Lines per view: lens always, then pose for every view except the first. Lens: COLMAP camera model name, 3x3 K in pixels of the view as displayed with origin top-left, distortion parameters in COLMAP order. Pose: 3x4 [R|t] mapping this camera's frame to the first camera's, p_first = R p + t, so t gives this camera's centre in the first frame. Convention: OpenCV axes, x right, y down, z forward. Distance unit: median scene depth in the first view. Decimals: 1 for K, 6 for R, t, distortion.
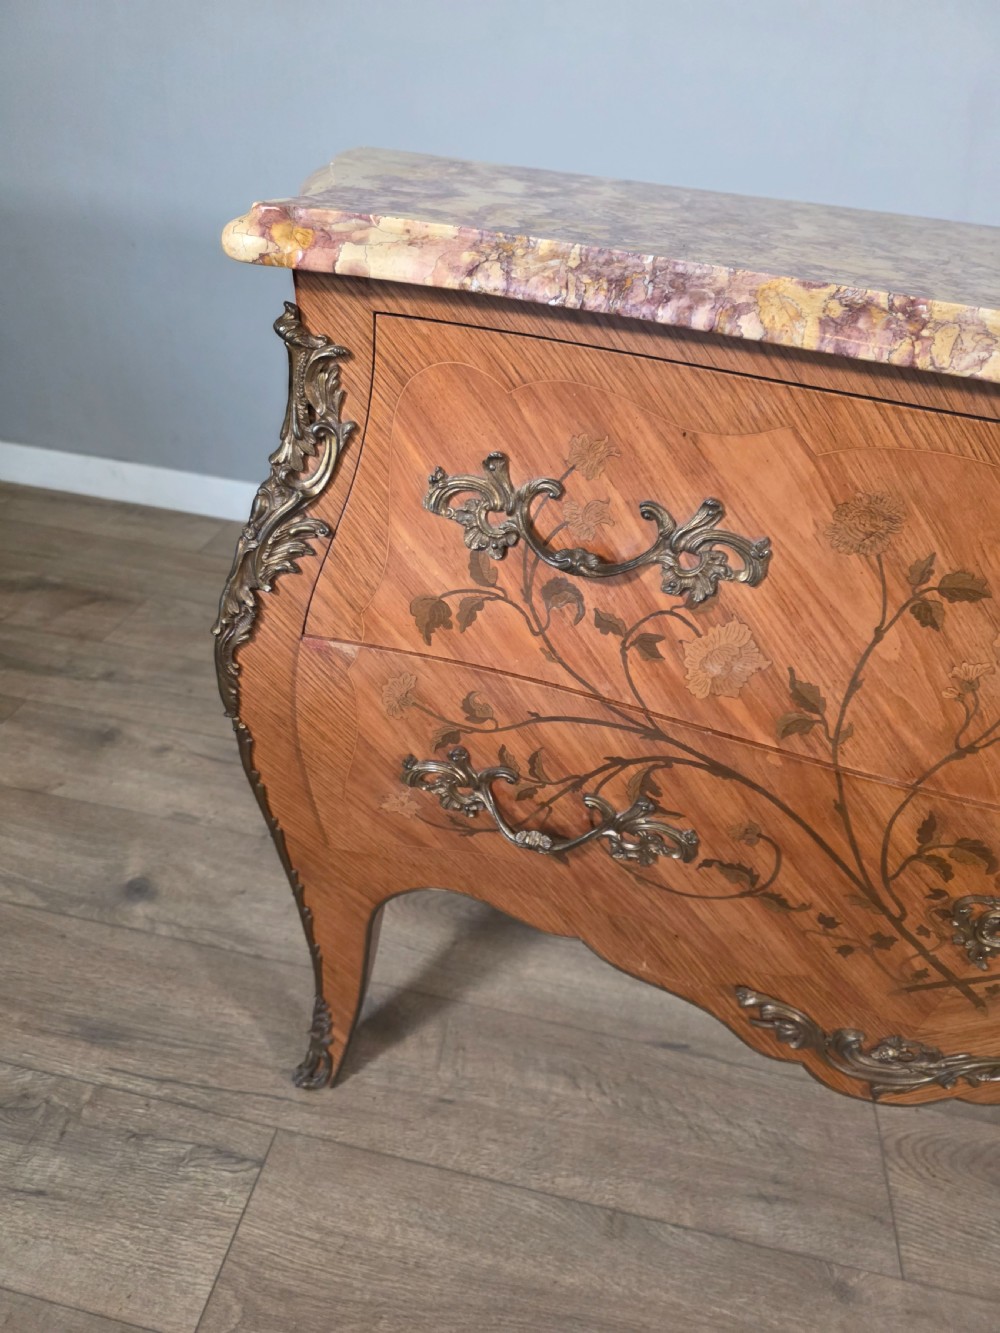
lens RADIAL K [[913.2, 0, 487.3], [0, 913.2, 669.9], [0, 0, 1]] dist [0.053888, -0.062036]
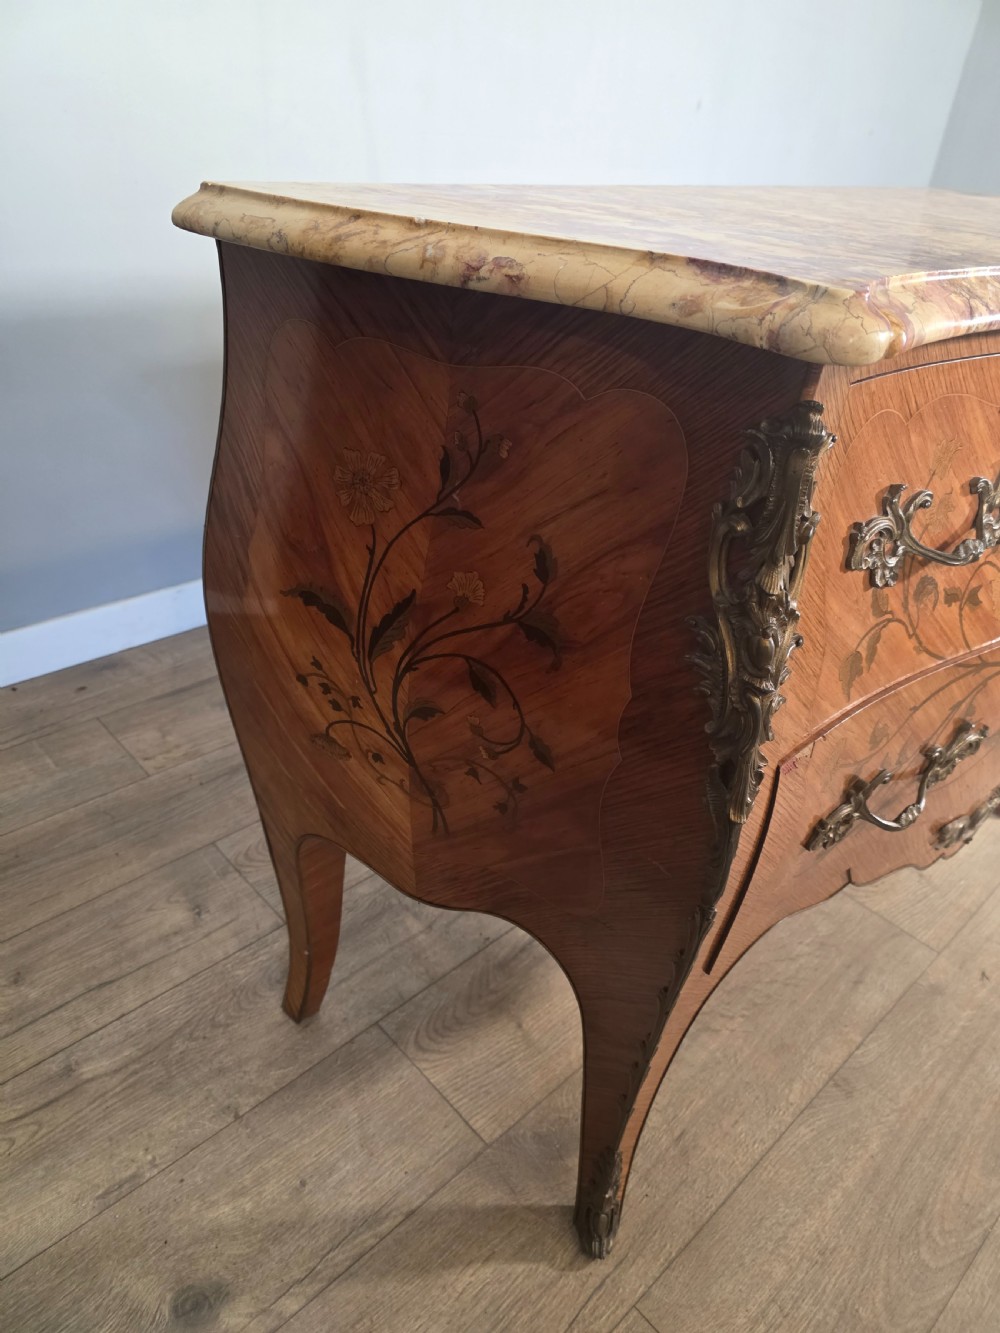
lens RADIAL K [[913.2, 0, 511.2], [0, 913.2, 671.6], [0, 0, 1]] dist [0.053888, -0.062036]
pose [[0.586041, -0.469025, 0.660736, -0.648387], [0.426480, 0.871896, 0.240649, -0.316625], [-0.688963, 0.140760, 0.710997, 0.407182]]
